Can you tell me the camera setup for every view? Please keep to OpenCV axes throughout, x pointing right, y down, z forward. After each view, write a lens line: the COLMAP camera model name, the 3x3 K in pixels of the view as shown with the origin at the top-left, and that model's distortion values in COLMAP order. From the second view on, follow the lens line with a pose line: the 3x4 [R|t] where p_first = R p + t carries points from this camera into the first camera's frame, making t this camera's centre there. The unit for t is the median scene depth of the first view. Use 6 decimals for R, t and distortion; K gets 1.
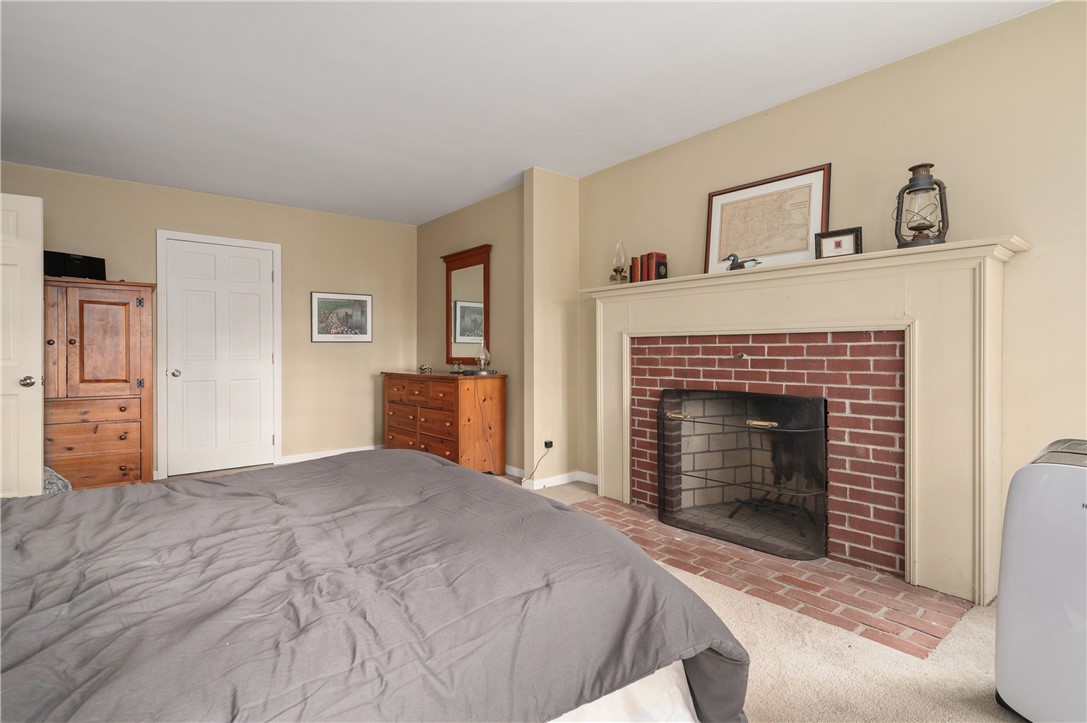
lens RADIAL K [[536.2, 0, 544.6], [0, 536.2, 355.2], [0, 0, 1]] dist [-0.001374, 0.000731]
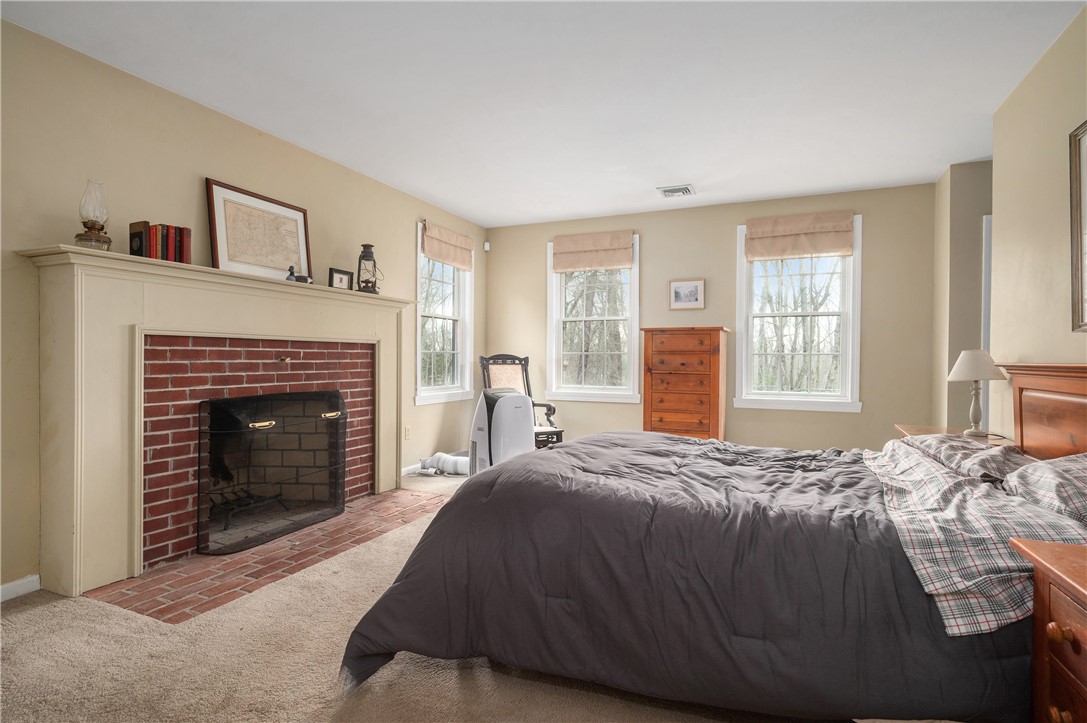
lens RADIAL K [[525.2, 0, 546.0], [0, 525.2, 362.0], [0, 0, 1]] dist [-0.001642, -0.000322]
pose [[-0.439379, -0.009056, 0.898256, -0.764712], [0.000053, 0.999949, 0.010108, -0.005009], [-0.898302, 0.004488, -0.439356, 0.926336]]
